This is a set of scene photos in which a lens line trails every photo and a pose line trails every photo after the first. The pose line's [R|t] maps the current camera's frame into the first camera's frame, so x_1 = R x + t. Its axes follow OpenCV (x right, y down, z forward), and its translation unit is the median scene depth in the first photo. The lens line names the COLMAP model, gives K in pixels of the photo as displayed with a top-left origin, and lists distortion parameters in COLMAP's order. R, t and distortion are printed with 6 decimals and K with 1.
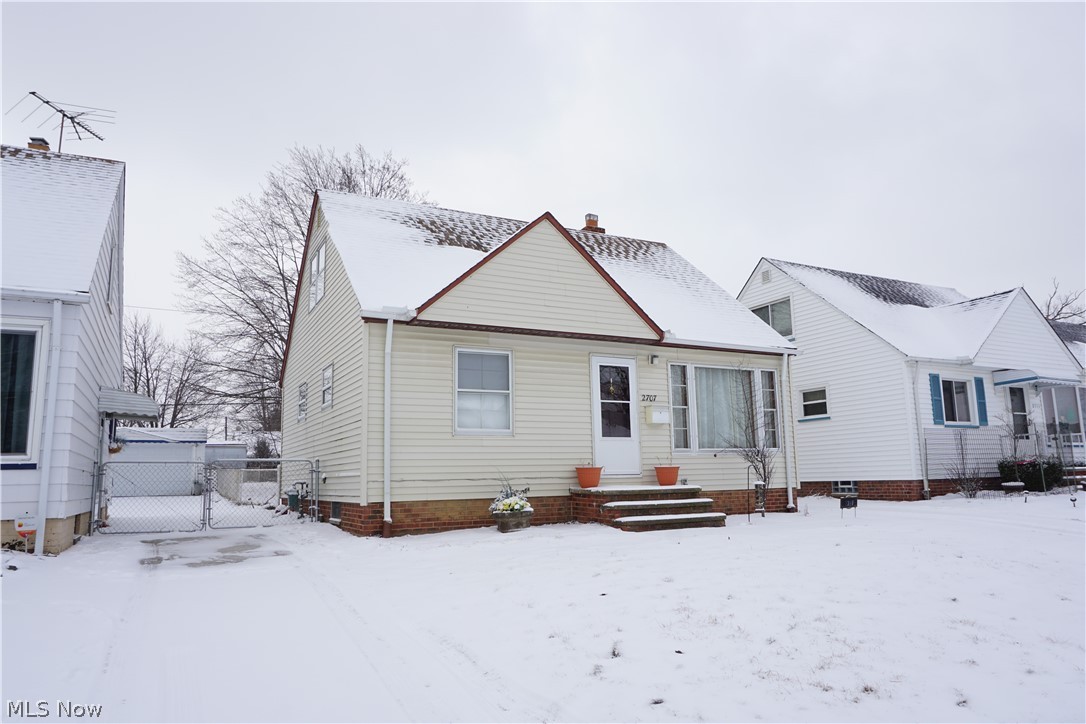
lens RADIAL K [[728.9, 0, 536.7], [0, 728.9, 371.9], [0, 0, 1]] dist [-0.038375, -0.000403]
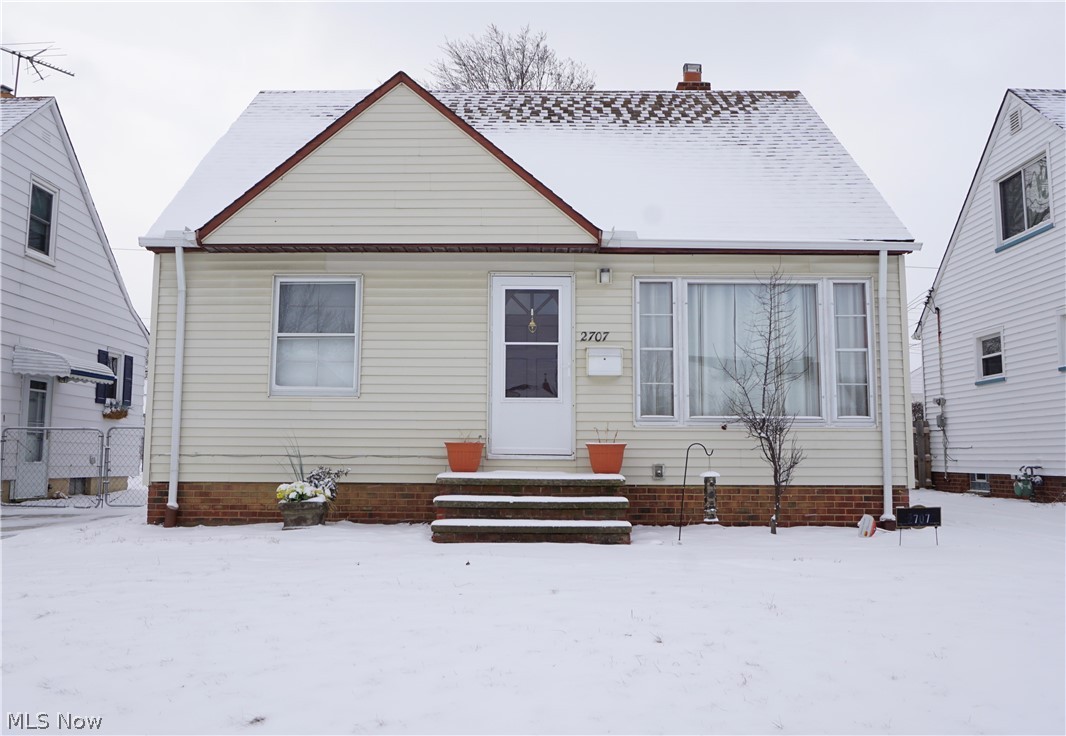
lens RADIAL K [[931.5, 0, 514.7], [0, 931.5, 351.2], [0, 0, 1]] dist [-0.037467, -0.010349]
pose [[0.880291, -0.029018, -0.473545, 0.497820], [0.045246, 0.998713, 0.022908, 0.027894], [0.472271, -0.041592, 0.880472, 0.256899]]
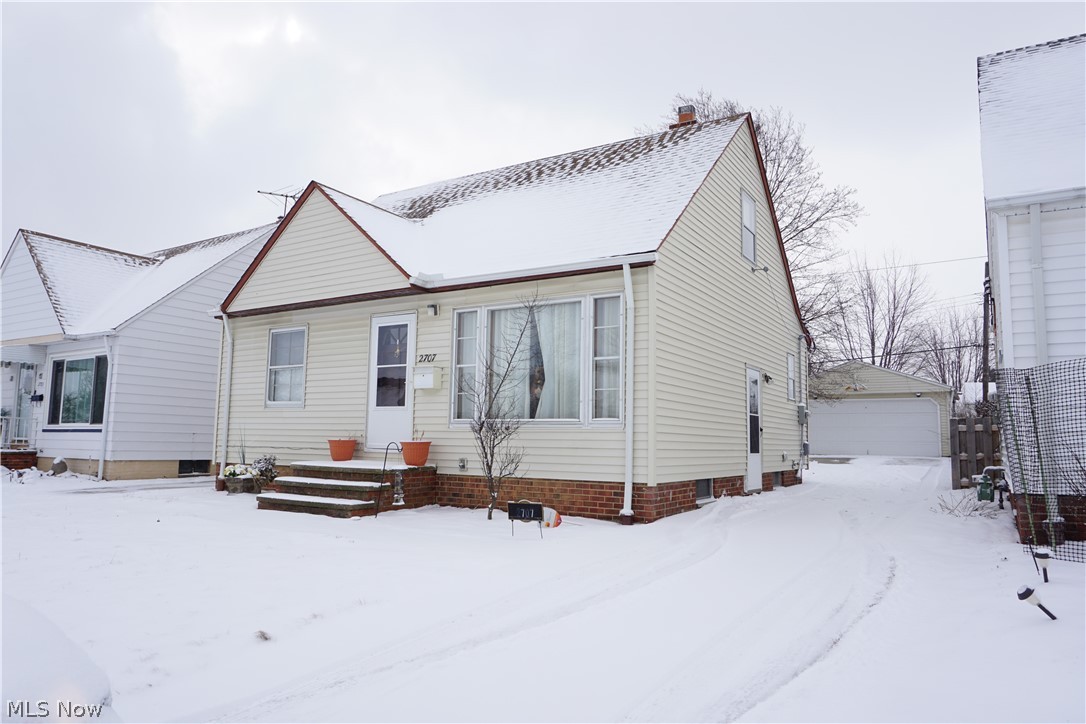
lens RADIAL K [[728.9, 0, 539.7], [0, 728.9, 367.1], [0, 0, 1]] dist [-0.038375, -0.000403]
pose [[0.500817, -0.060375, -0.863445, 0.964692], [0.099059, 0.995008, -0.012118, 0.071319], [0.859866, -0.079463, 0.504297, 0.720408]]
